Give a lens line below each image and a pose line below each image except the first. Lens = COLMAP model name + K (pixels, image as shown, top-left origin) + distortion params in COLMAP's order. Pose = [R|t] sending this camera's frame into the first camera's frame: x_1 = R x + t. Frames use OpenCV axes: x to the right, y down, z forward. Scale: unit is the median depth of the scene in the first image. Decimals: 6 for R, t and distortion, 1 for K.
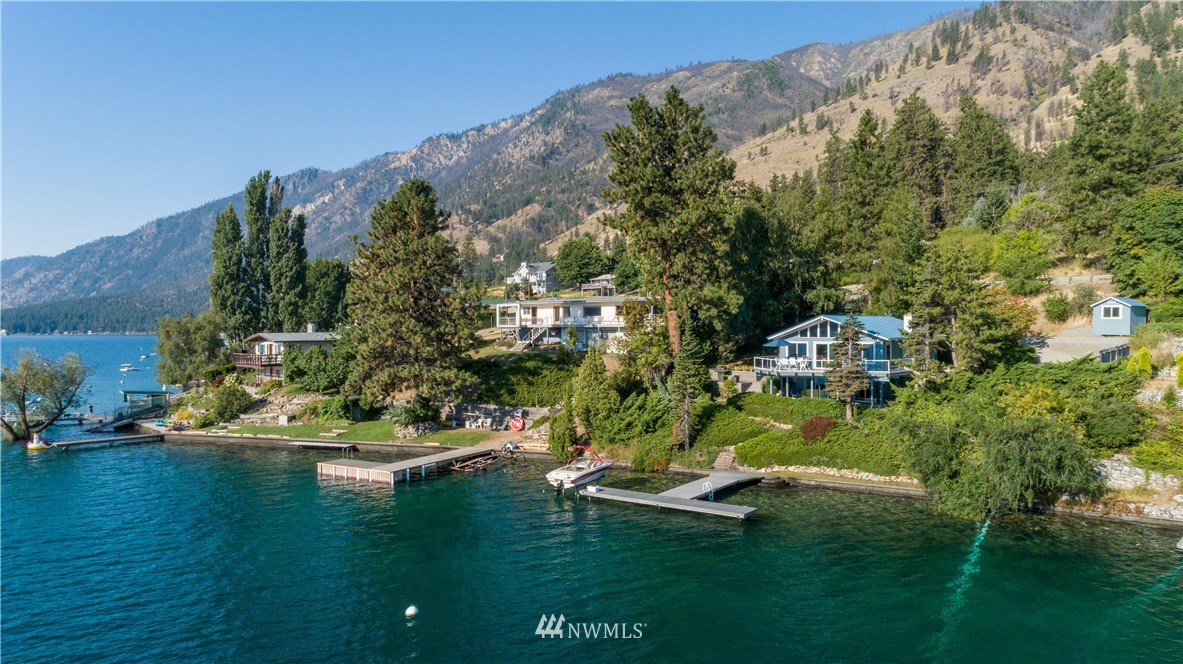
lens RADIAL K [[829.5, 0, 589.8], [0, 829.5, 316.1], [0, 0, 1]] dist [0.025026, 0.001371]
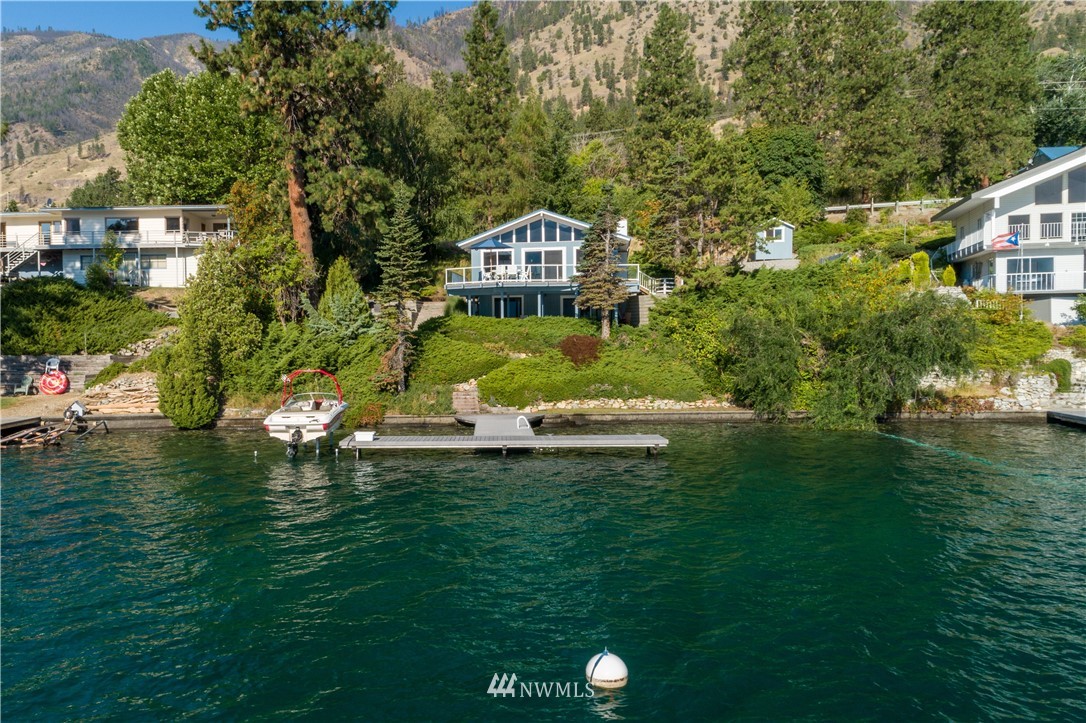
lens RADIAL K [[874.4, 0, 445.8], [0, 874.4, 357.9], [0, 0, 1]] dist [0.021997, 0.004476]
pose [[0.833573, -0.008516, 0.552343, -0.212904], [0.003236, 0.999939, 0.010533, 0.116964], [-0.552400, -0.006993, 0.833550, 0.378383]]
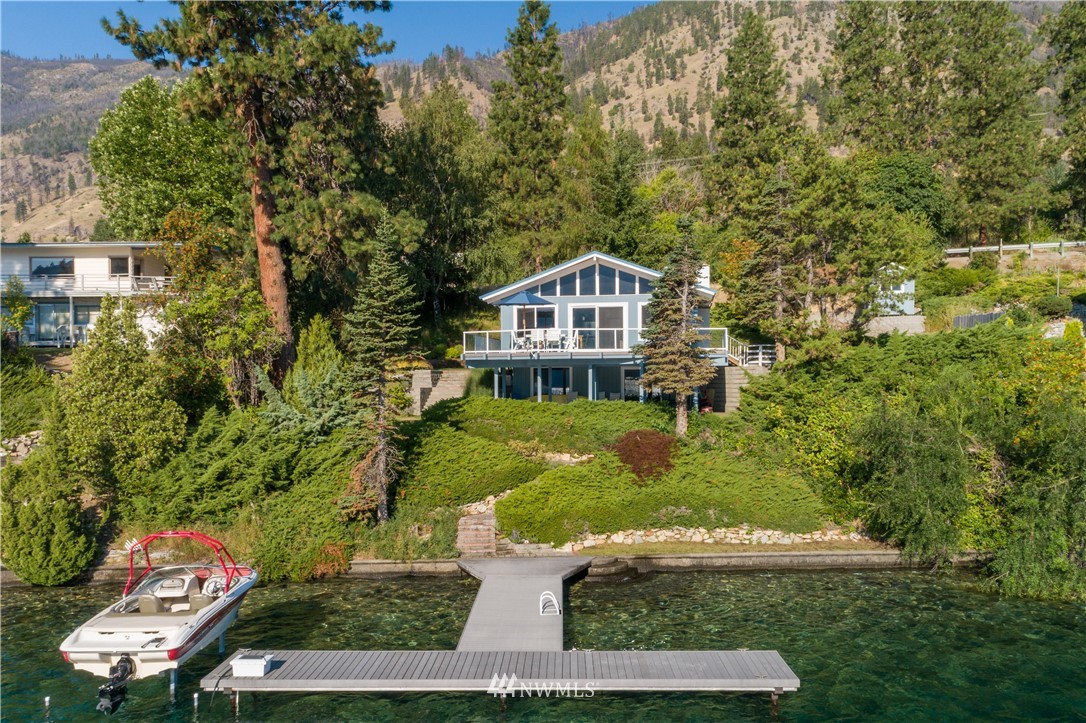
lens RADIAL K [[869.7, 0, 533.6], [0, 869.7, 385.4], [0, 0, 1]] dist [0.016024, 0.005297]
pose [[0.824070, -0.000134, 0.566488, -0.072125], [-0.001616, 0.999995, 0.002587, 0.080970], [-0.566485, -0.003048, 0.824066, 0.528440]]
